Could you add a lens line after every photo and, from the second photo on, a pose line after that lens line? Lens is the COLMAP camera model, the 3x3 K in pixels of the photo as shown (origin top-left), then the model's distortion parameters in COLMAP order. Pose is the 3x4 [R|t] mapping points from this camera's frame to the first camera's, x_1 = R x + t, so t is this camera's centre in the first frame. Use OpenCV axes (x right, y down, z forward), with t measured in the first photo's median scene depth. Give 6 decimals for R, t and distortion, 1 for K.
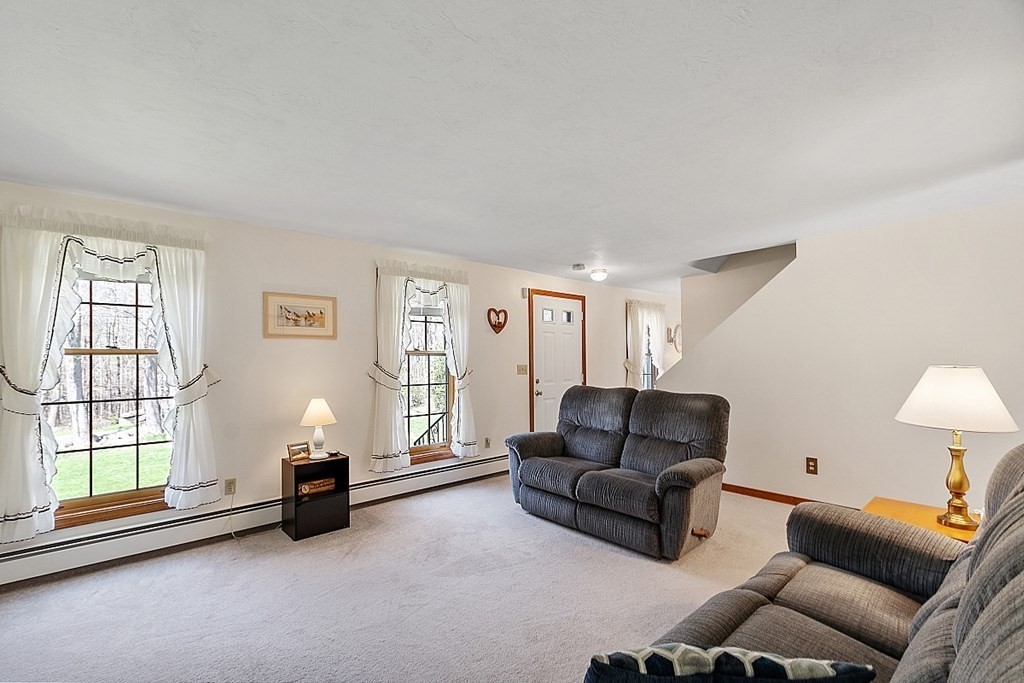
lens RADIAL K [[460.8, 0, 501.6], [0, 460.8, 358.3], [0, 0, 1]] dist [0.016708, -0.000731]
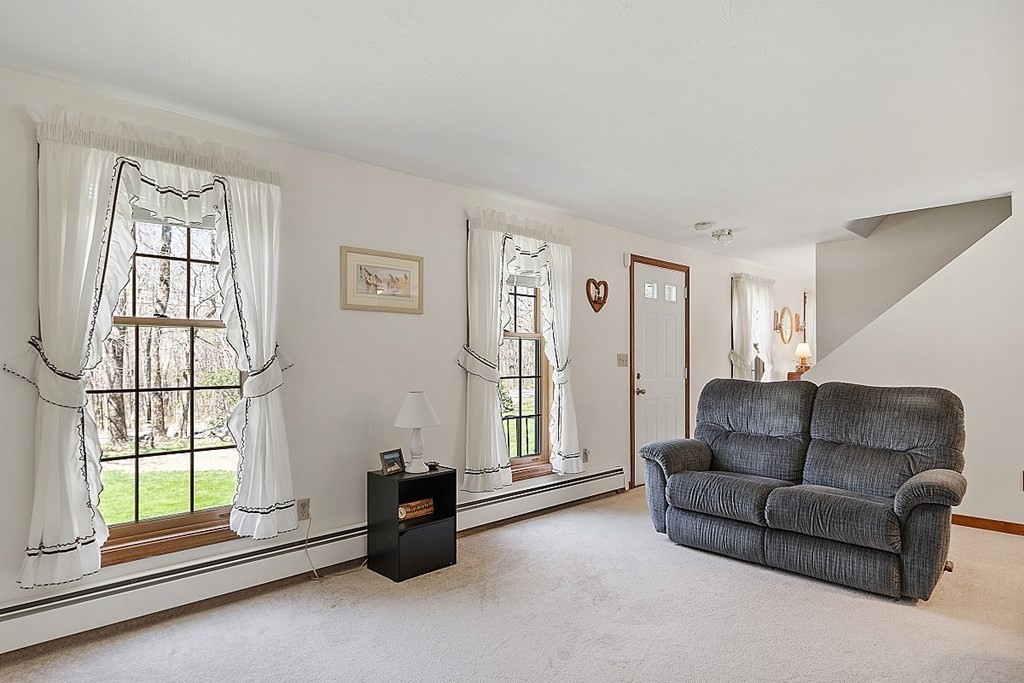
lens RADIAL K [[599.6, 0, 507.7], [0, 599.6, 359.1], [0, 0, 1]] dist [0.032047, -0.003943]
pose [[0.998372, 0.007251, 0.056581, -0.326438], [-0.007437, 0.999968, 0.003073, 0.033690], [-0.056557, -0.003489, 0.998393, 0.029622]]
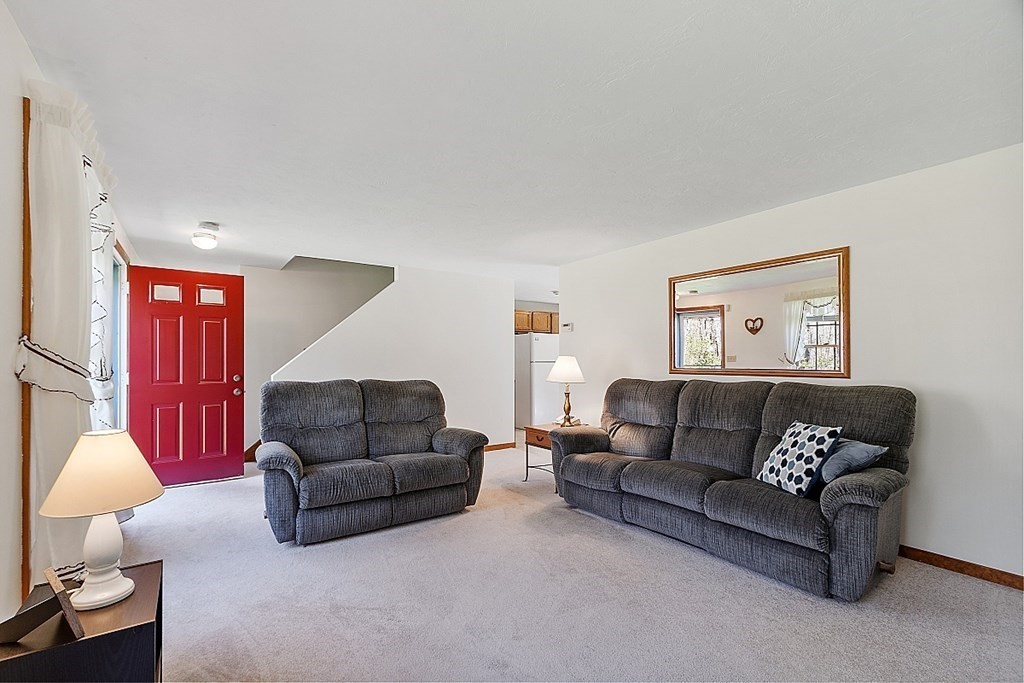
lens RADIAL K [[445.2, 0, 490.4], [0, 445.2, 358.0], [0, 0, 1]] dist [-0.001537, -0.000330]
pose [[0.114466, 0.015826, 0.993301, -0.753949], [-0.003947, 0.999872, -0.015476, 0.038621], [-0.993419, -0.002149, 0.114513, 0.710242]]
